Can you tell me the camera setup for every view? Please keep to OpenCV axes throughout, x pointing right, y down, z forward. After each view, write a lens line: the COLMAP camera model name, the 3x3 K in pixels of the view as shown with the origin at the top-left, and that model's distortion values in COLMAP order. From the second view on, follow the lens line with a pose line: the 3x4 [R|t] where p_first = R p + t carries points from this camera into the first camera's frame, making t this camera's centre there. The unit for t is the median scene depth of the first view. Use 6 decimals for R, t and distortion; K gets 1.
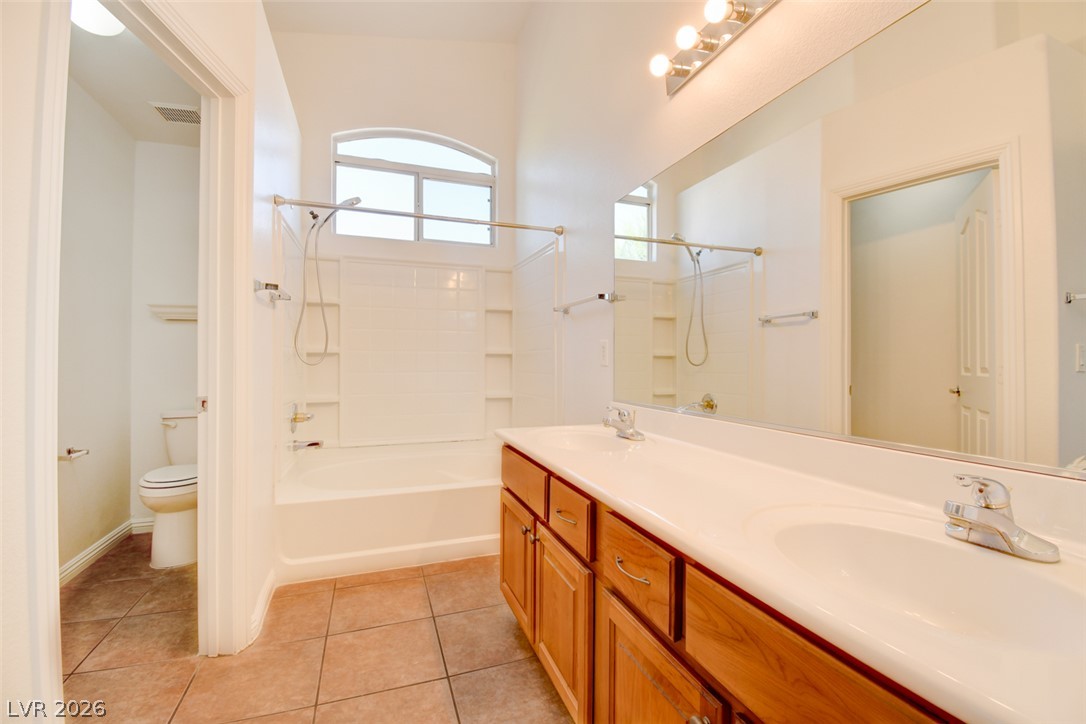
lens RADIAL K [[488.1, 0, 545.6], [0, 488.1, 358.2], [0, 0, 1]] dist [-0.004379, -0.001041]
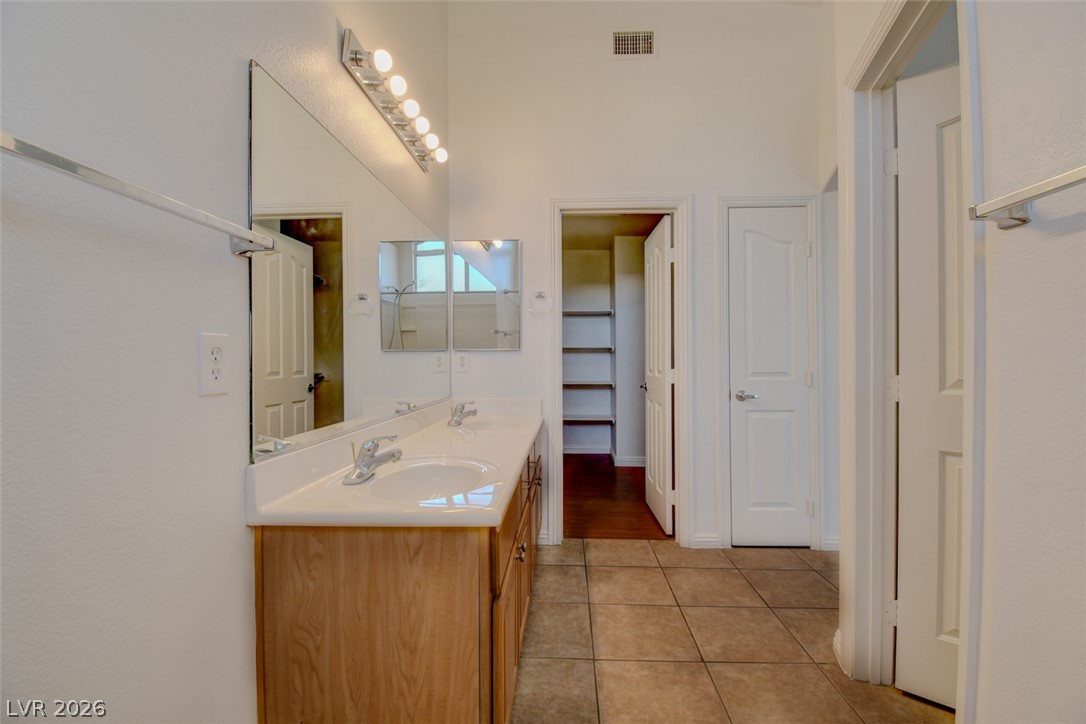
lens RADIAL K [[488.1, 0, 544.7], [0, 488.1, 359.7], [0, 0, 1]] dist [-0.004379, -0.001041]
pose [[-0.922451, -0.008553, 0.386020, -0.475470], [-0.005409, 0.999943, 0.009229, -0.036779], [-0.386077, 0.006425, -0.922444, 1.999898]]
